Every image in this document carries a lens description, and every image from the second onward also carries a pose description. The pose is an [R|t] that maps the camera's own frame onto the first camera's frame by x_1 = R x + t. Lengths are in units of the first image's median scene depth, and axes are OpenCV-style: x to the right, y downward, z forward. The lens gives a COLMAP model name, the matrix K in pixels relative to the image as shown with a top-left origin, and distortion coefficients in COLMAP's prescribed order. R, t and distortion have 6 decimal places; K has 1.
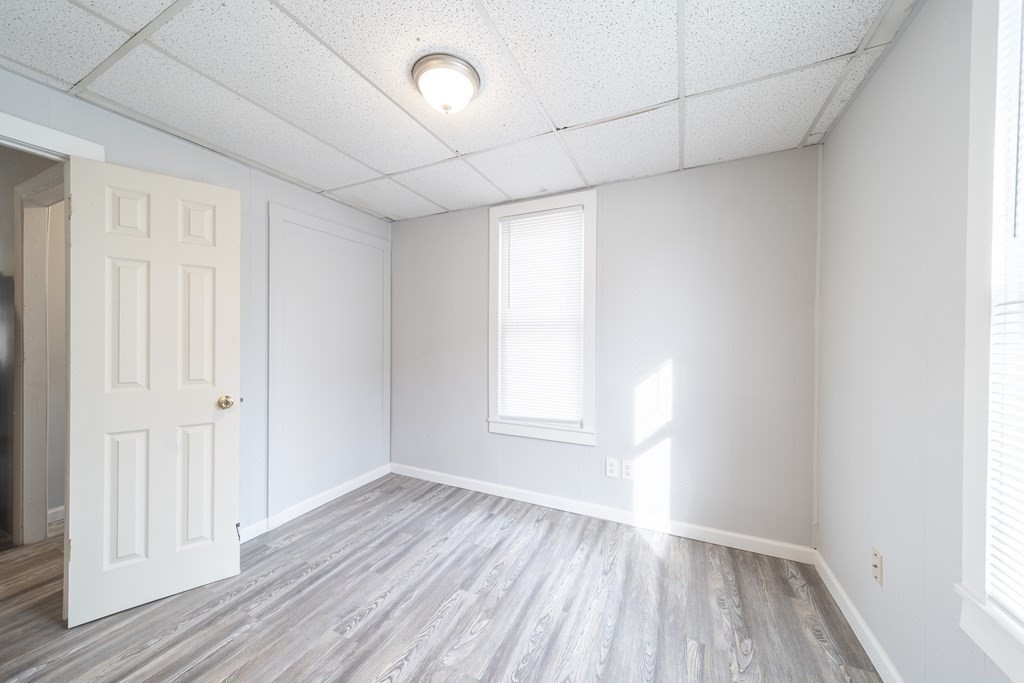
lens RADIAL K [[351.0, 0, 511.7], [0, 351.0, 339.5], [0, 0, 1]] dist [0.006927, -0.000524]
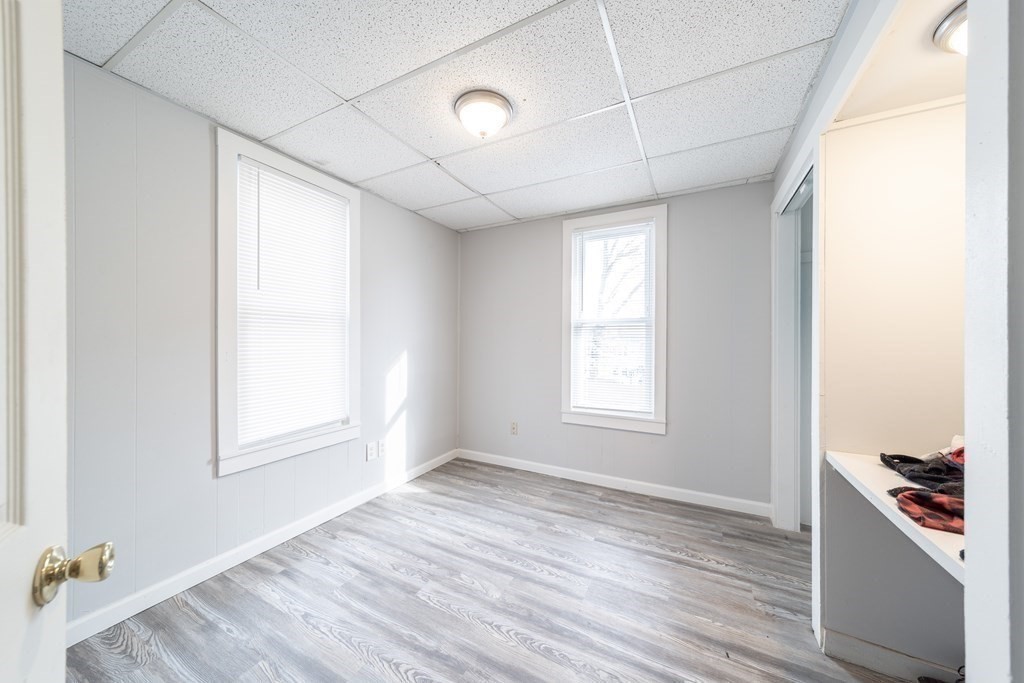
lens RADIAL K [[351.0, 0, 512.0], [0, 351.0, 339.3], [0, 0, 1]] dist [0.006927, -0.000524]
pose [[0.042207, -0.000902, 0.999108, -0.955186], [-0.003875, 0.999992, 0.001066, 0.011658], [-0.999101, -0.003916, 0.042204, 0.612069]]
